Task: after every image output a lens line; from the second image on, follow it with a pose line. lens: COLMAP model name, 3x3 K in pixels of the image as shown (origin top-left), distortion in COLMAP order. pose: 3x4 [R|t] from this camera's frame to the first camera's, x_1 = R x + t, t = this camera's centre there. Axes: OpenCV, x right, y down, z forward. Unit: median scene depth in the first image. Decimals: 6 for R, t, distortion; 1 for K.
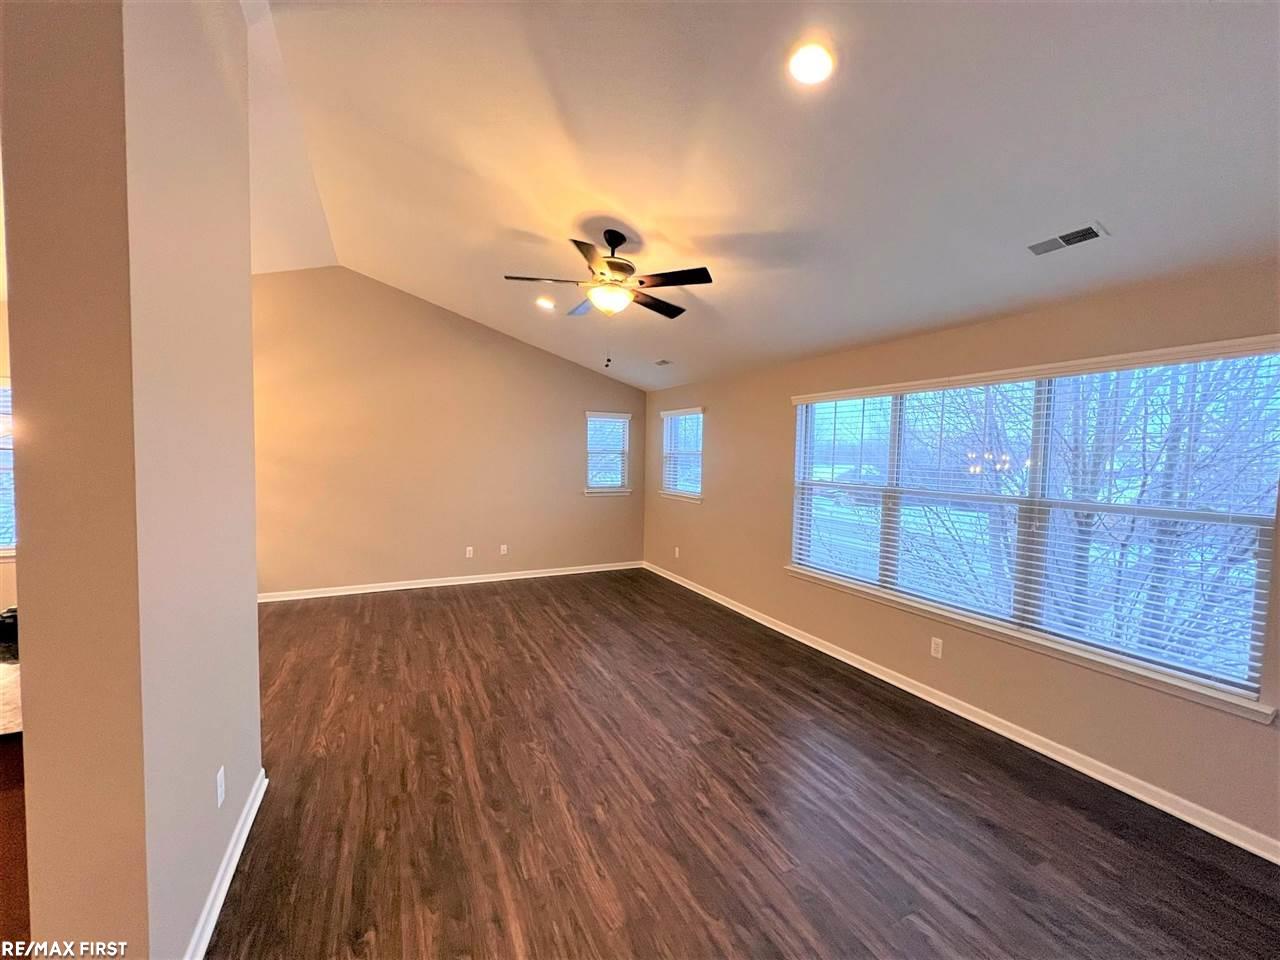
lens RADIAL K [[508.8, 0, 640.8], [0, 508.8, 480.9], [0, 0, 1]] dist [-0.001812, -0.000317]
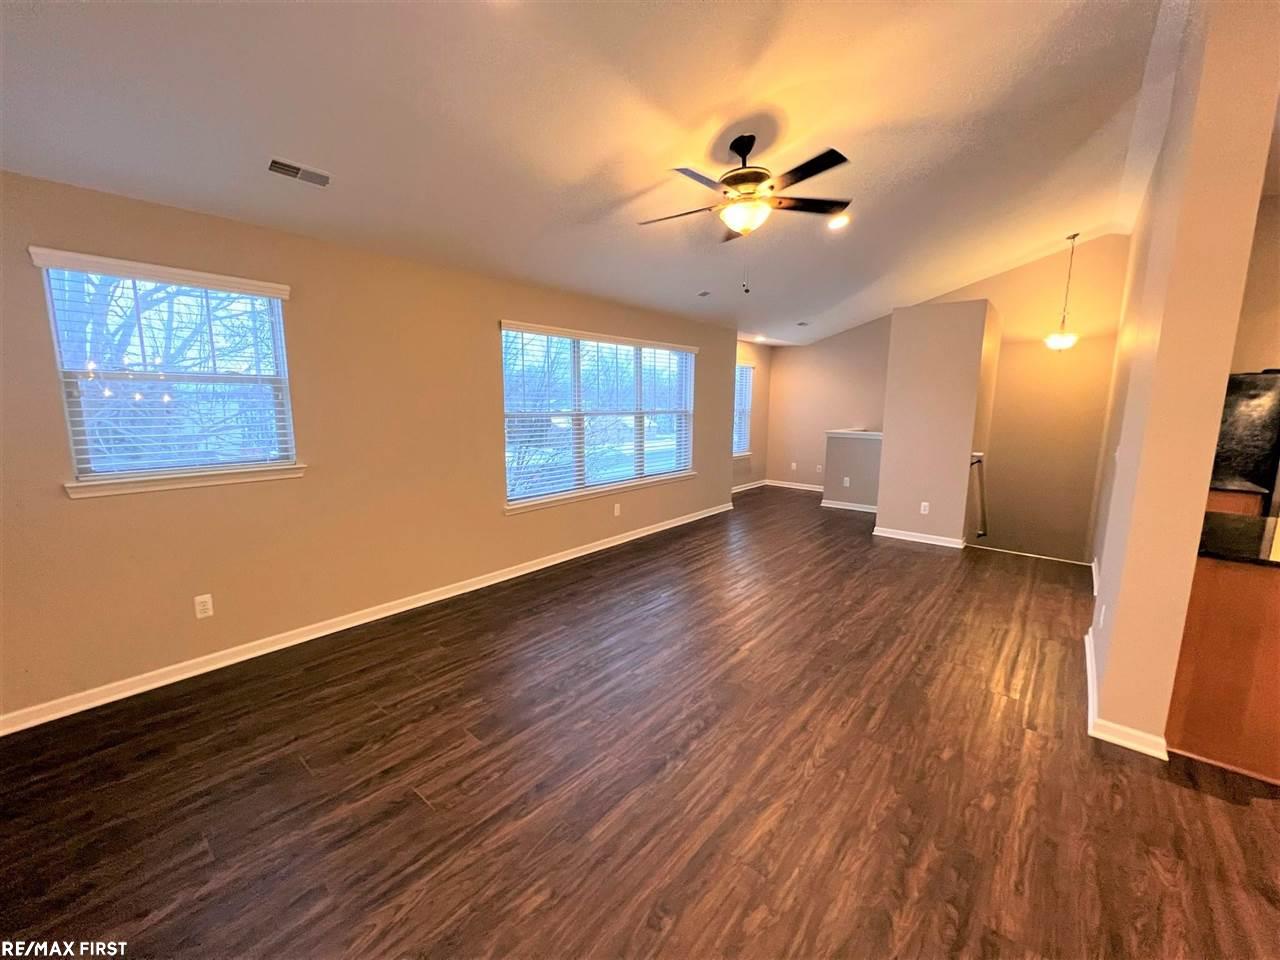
lens RADIAL K [[508.8, 0, 636.1], [0, 508.8, 480.1], [0, 0, 1]] dist [-0.001812, -0.000317]
pose [[-0.391734, -0.166450, 0.904897, -0.767292], [0.038152, 0.979715, 0.196728, -0.066278], [-0.919287, 0.111589, -0.377437, 1.355537]]
